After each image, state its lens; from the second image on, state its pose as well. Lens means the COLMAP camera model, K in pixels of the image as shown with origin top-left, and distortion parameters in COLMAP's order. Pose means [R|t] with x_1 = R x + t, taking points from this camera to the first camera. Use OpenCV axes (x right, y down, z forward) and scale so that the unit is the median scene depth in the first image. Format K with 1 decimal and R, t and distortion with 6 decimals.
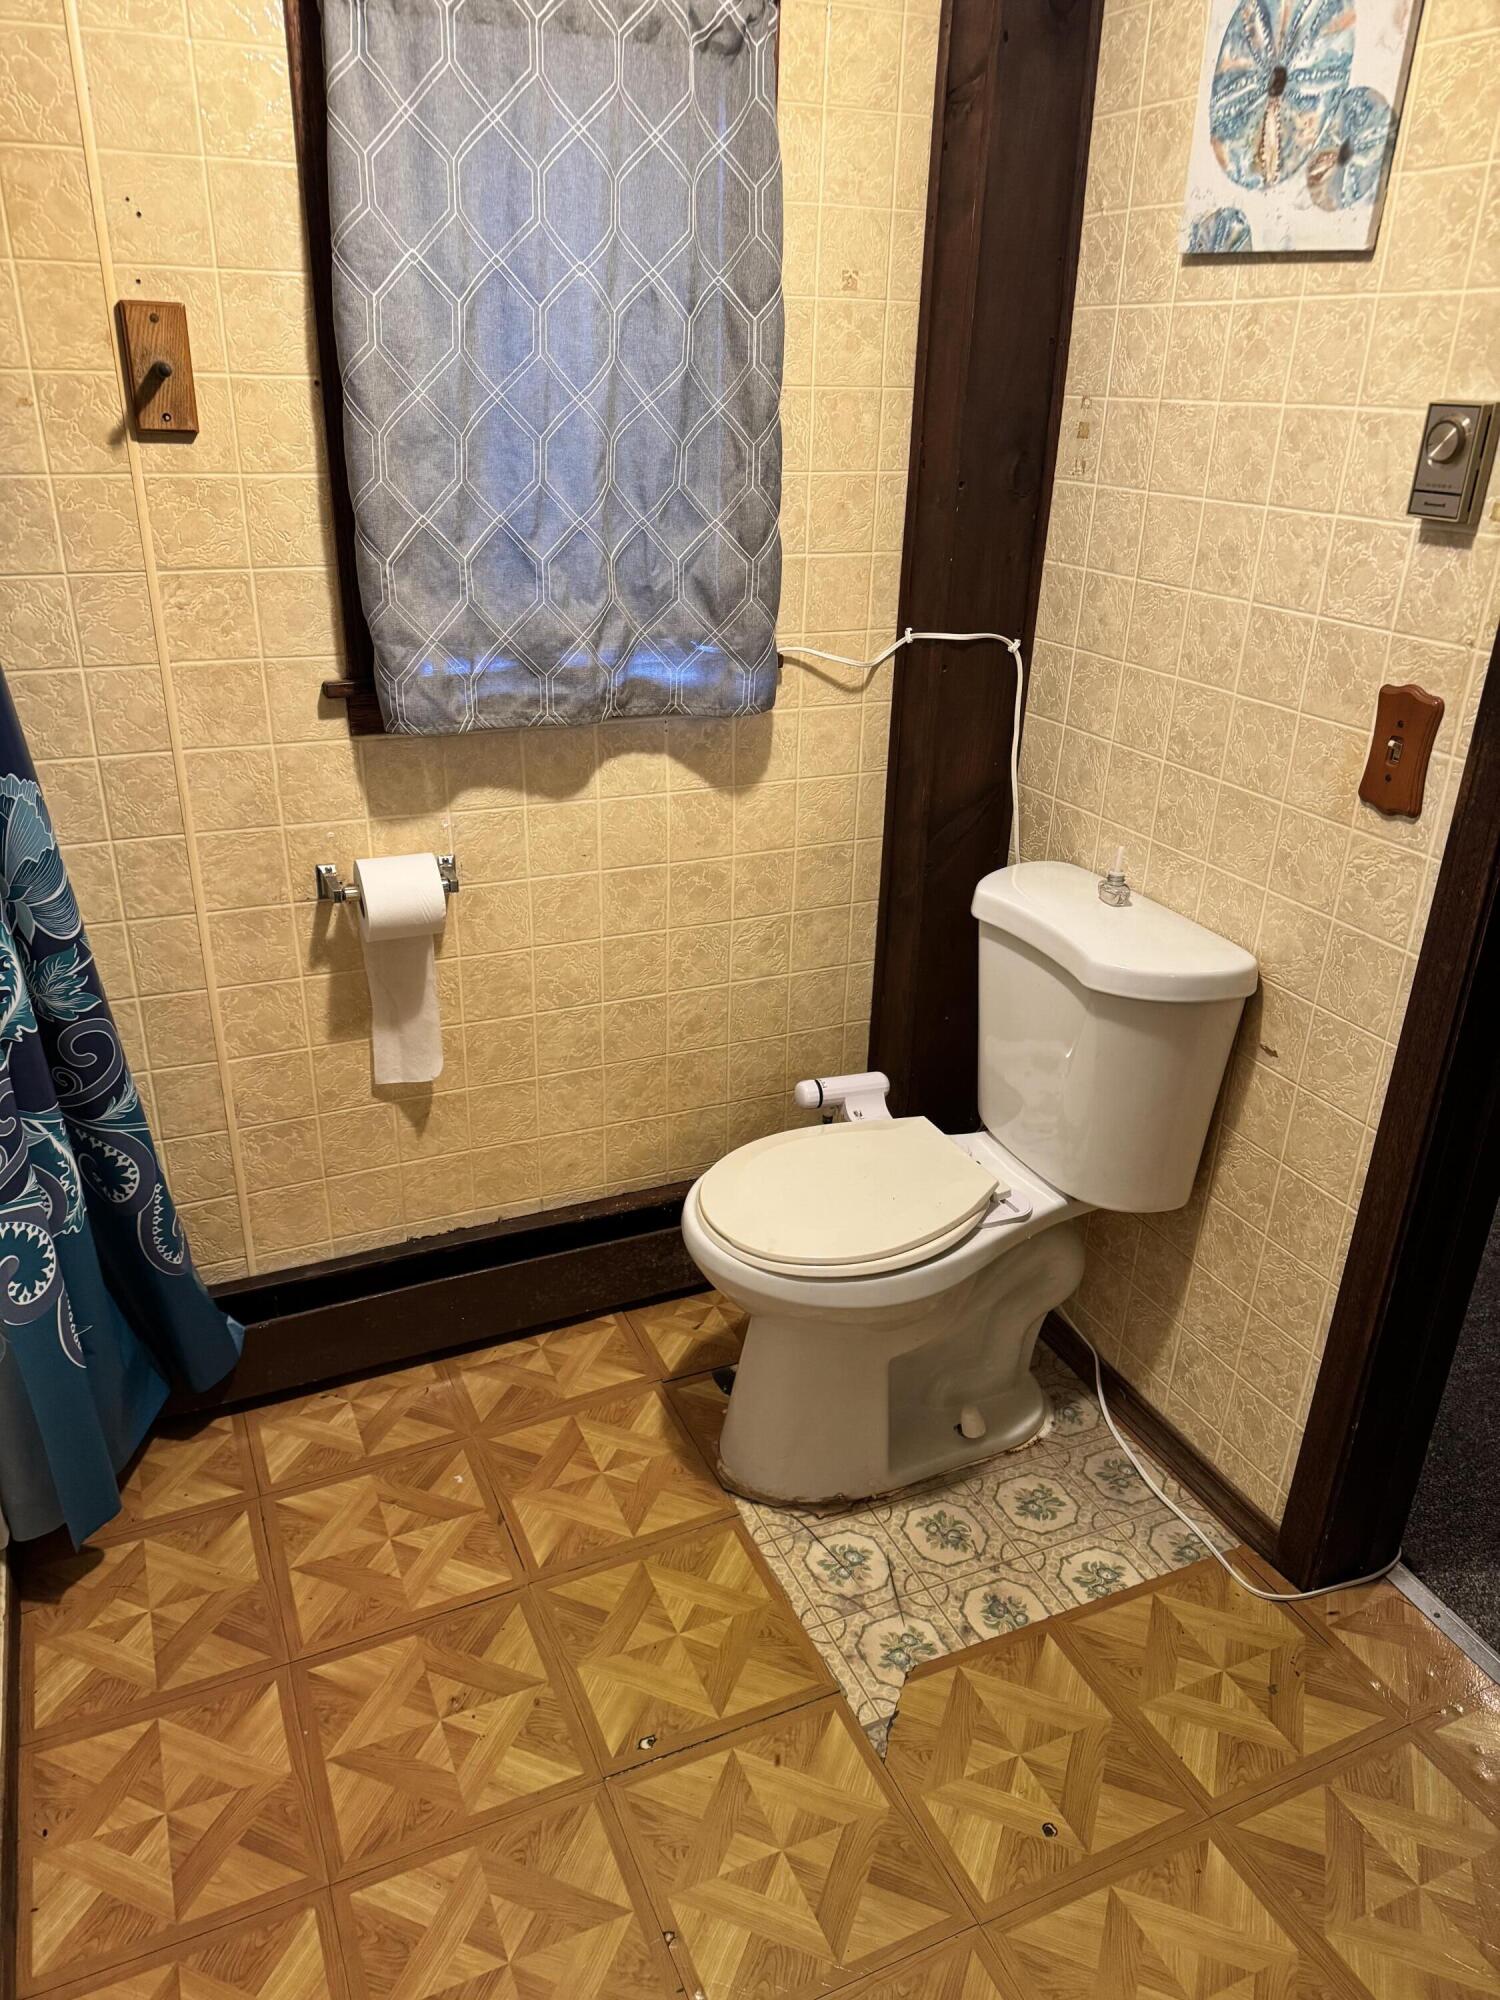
lens RADIAL K [[1436.1, 0, 739.2], [0, 1436.1, 1006.6], [0, 0, 1]] dist [0.039985, -0.013330]
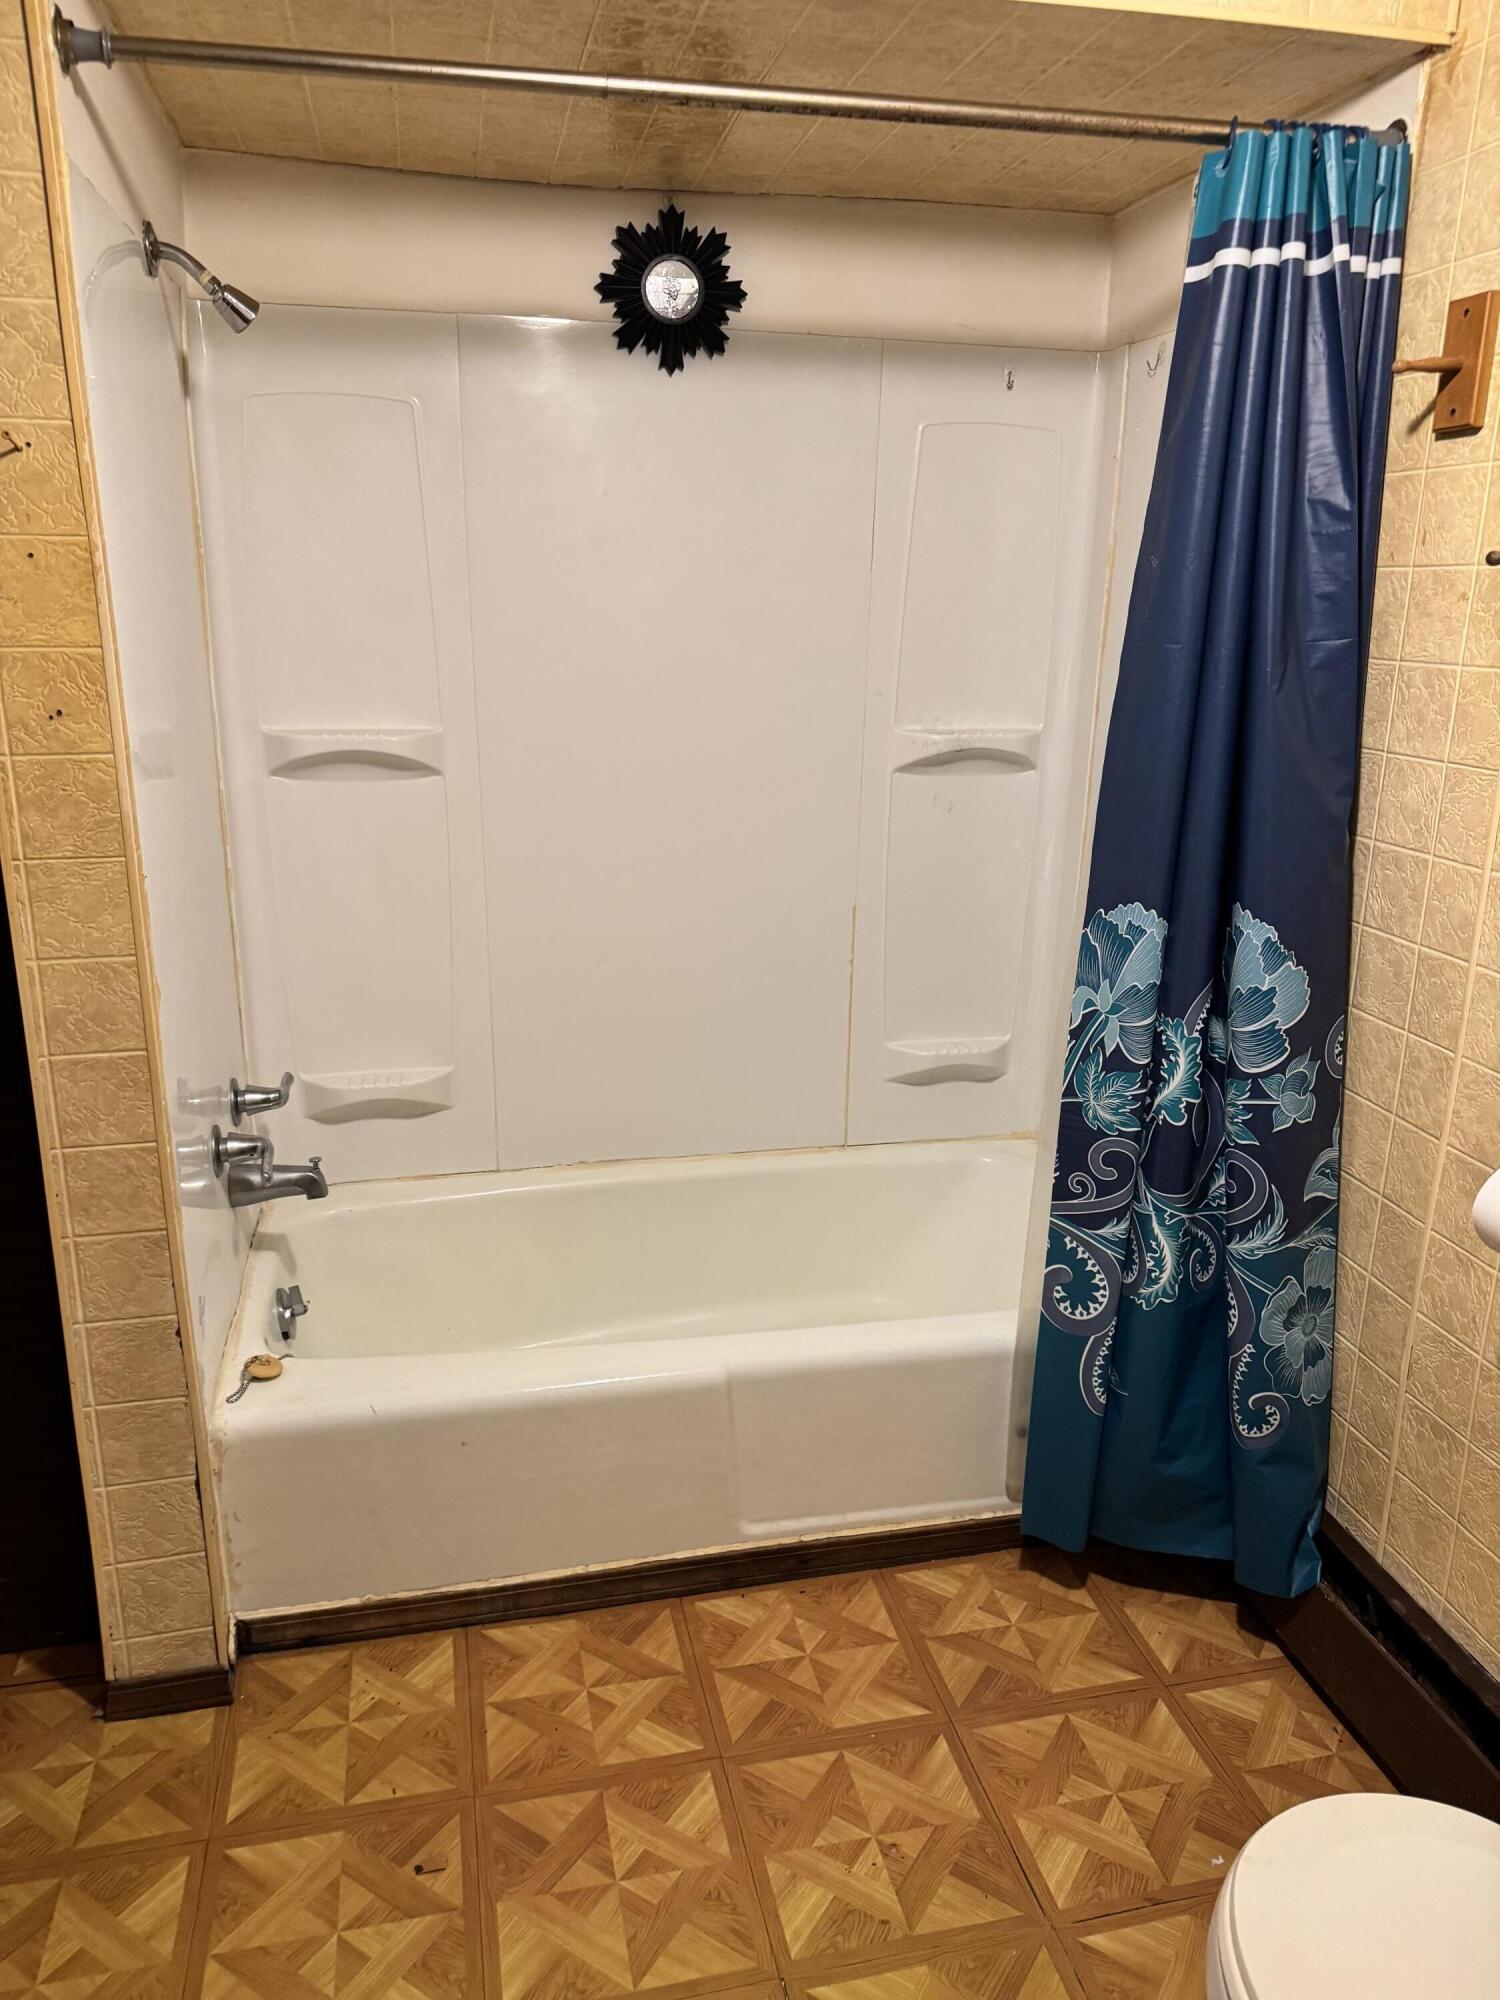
lens RADIAL K [[1436.1, 0, 739.2], [0, 1436.1, 1006.6], [0, 0, 1]] dist [0.039985, -0.013330]
pose [[-0.194182, 0.251902, -0.948071, 0.569749], [-0.419135, 0.852502, 0.312356, -0.247282], [0.886915, 0.458024, -0.059960, 0.666014]]
